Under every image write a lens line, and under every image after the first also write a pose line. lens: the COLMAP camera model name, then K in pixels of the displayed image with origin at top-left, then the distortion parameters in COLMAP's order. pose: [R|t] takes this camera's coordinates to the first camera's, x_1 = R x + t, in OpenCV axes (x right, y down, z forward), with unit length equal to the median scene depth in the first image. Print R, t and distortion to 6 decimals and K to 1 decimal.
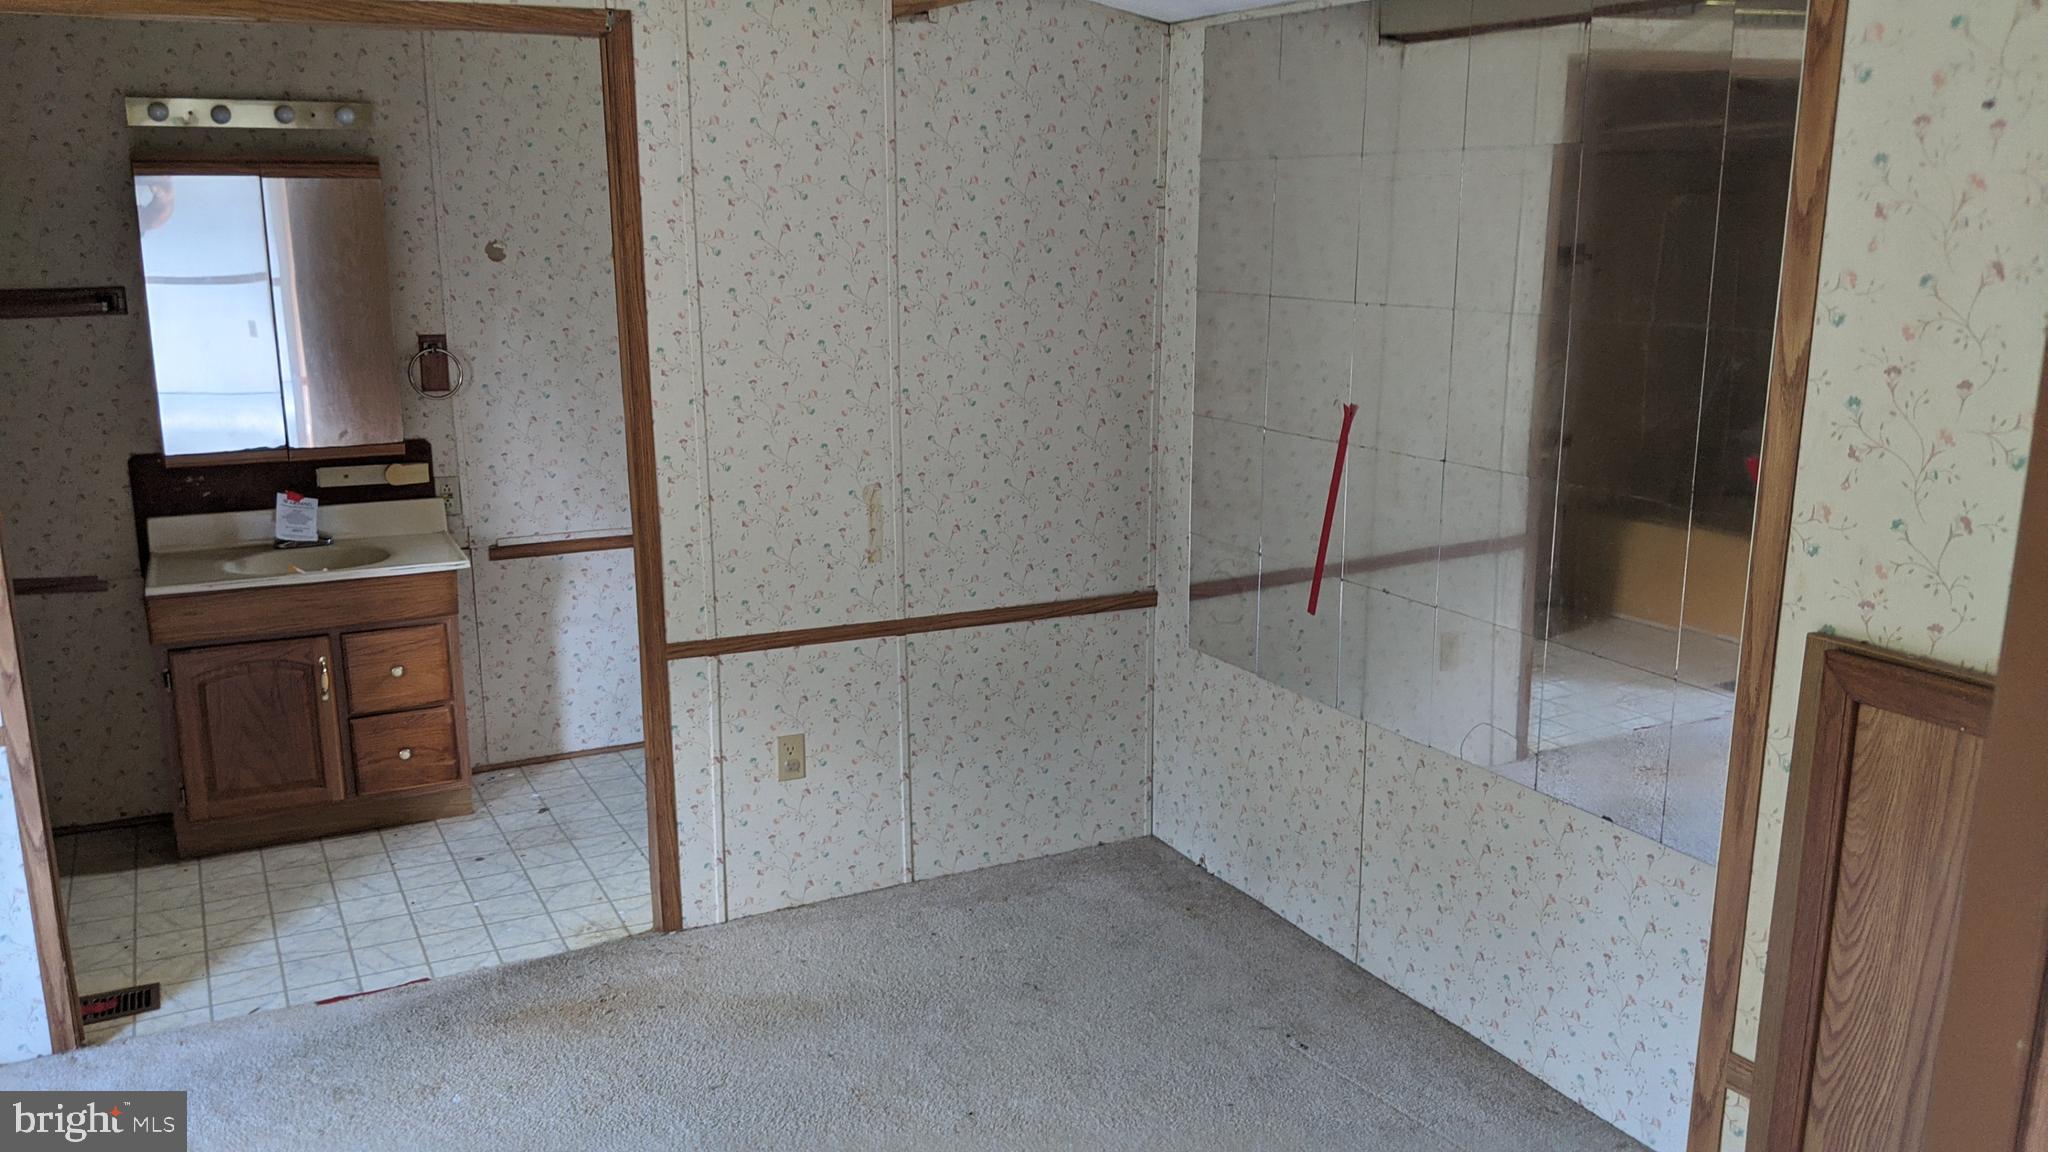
lens RADIAL K [[1580.0, 0, 1024.0], [0, 1580.0, 576.0], [0, 0, 1]] dist [-0.002893, -0.072276]
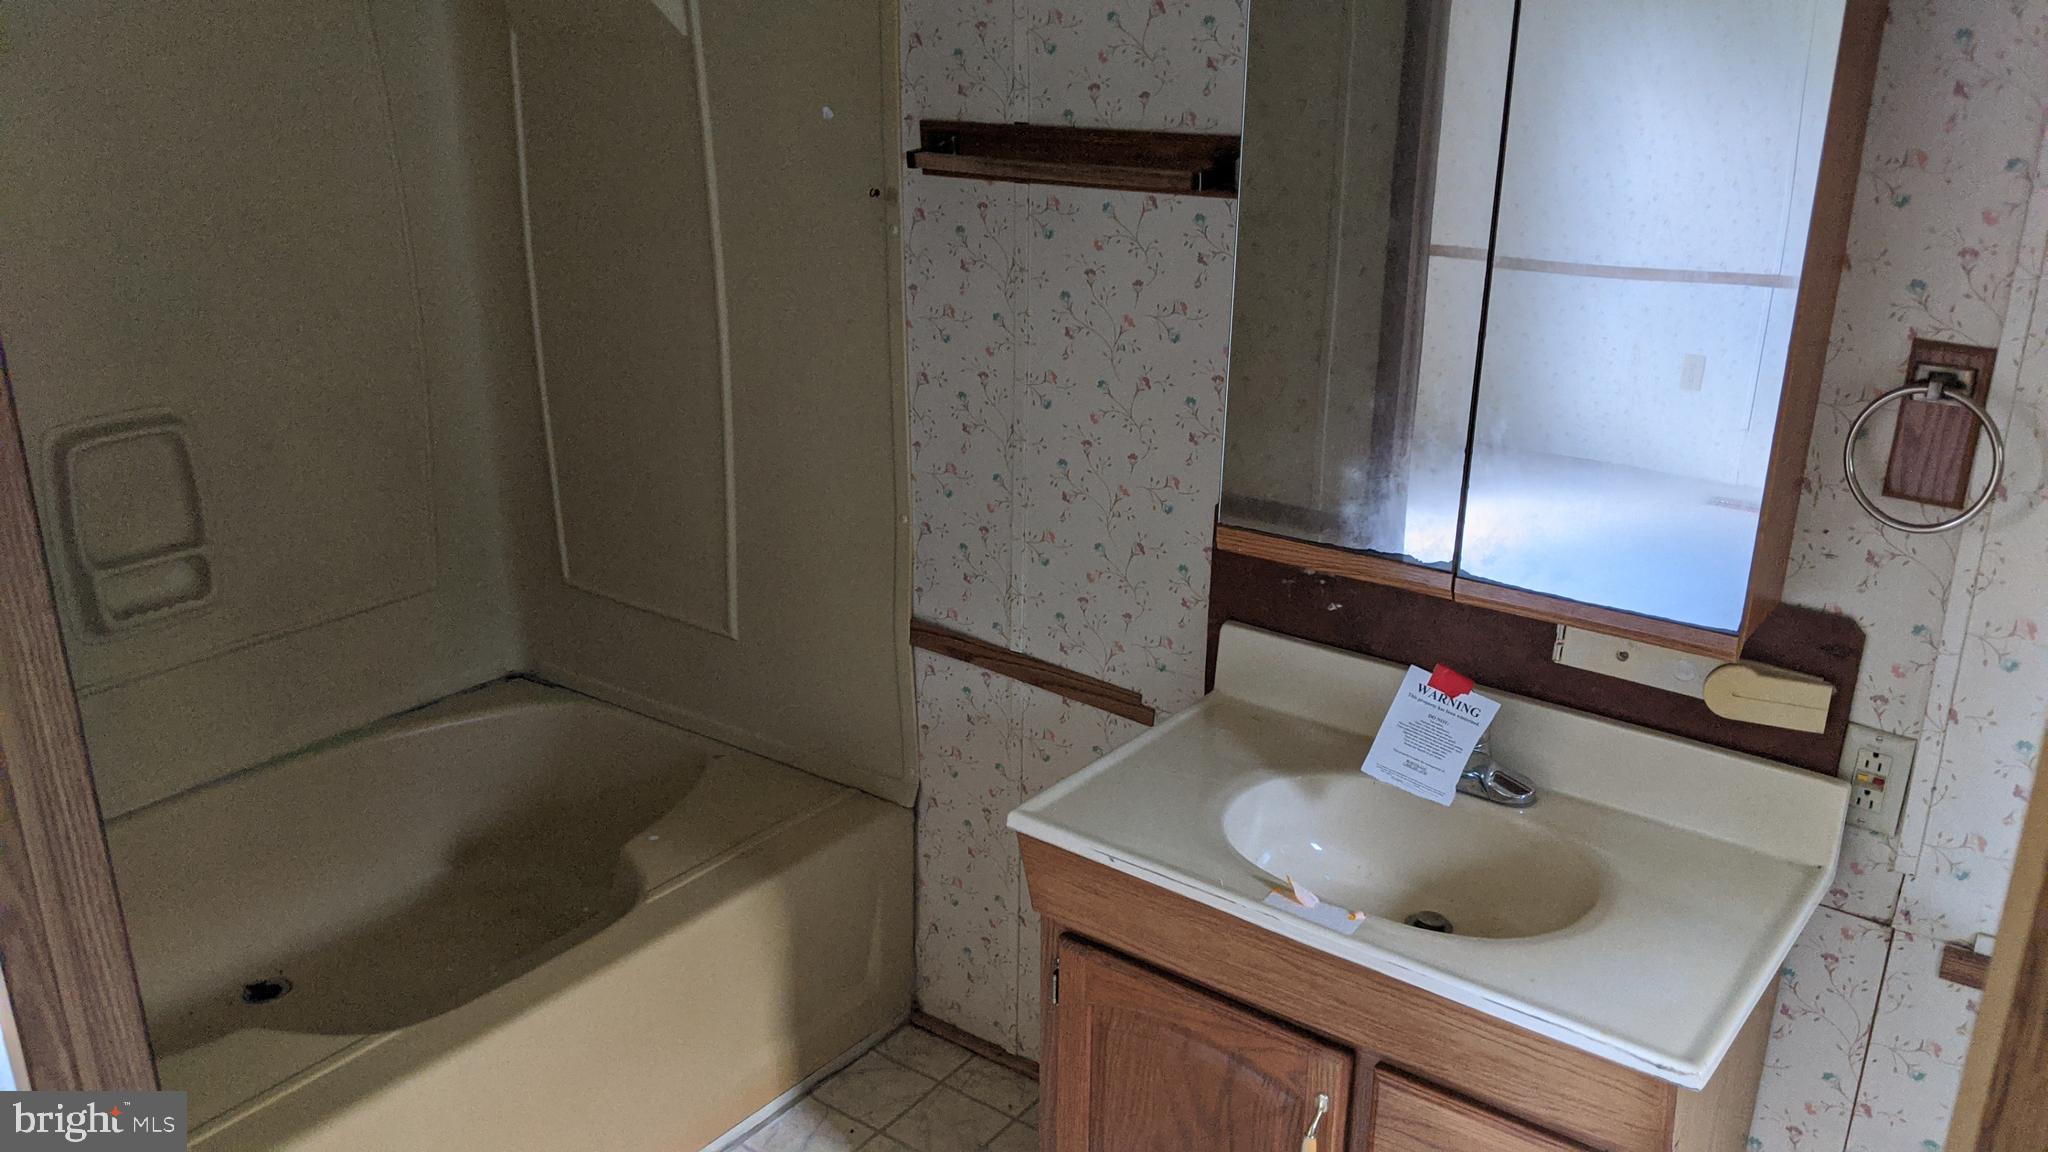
lens RADIAL K [[1580.0, 0, 1024.0], [0, 1580.0, 576.0], [0, 0, 1]] dist [-0.002893, -0.072276]
pose [[0.418589, 0.294854, -0.858979, -0.161602], [-0.205719, 0.952028, 0.226545, -0.149651], [0.884569, 0.081879, 0.459165, 0.710518]]
